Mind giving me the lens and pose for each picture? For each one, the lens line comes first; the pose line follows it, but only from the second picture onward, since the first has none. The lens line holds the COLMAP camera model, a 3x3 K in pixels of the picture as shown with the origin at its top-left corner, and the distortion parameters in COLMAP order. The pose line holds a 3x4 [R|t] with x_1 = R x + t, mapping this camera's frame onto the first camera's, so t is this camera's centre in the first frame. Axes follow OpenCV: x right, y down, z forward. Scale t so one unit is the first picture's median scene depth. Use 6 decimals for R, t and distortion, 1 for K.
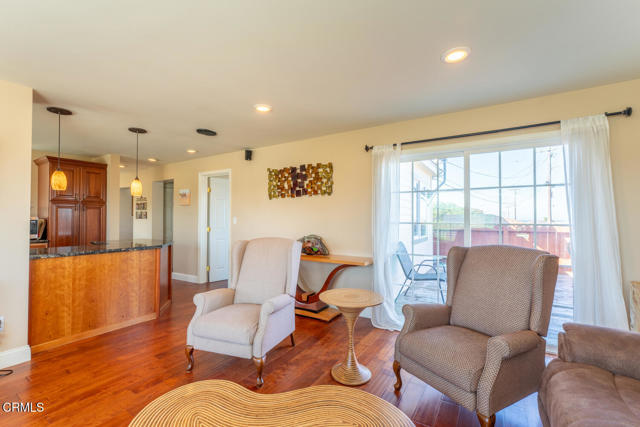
lens RADIAL K [[289.6, 0, 320.0], [0, 289.6, 213.5], [0, 0, 1]] dist [0.001663, 0.000227]
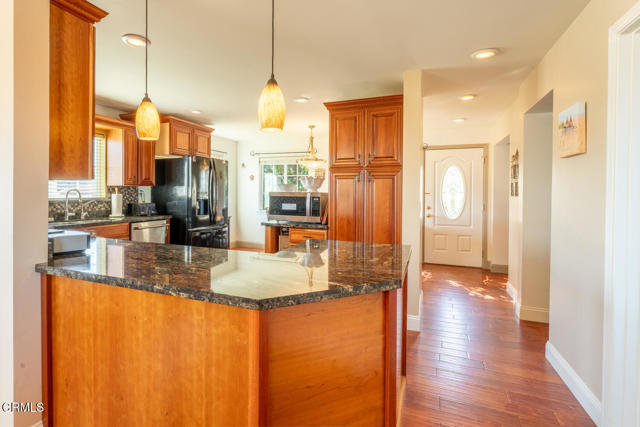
lens RADIAL K [[310.2, 0, 319.7], [0, 310.2, 195.6], [0, 0, 1]] dist [-0.000042, -0.000134]
pose [[0.166809, 0.006605, -0.985967, -0.200981], [0.012317, 0.999886, 0.008782, 0.011284], [0.985912, -0.013609, 0.166709, 0.782176]]
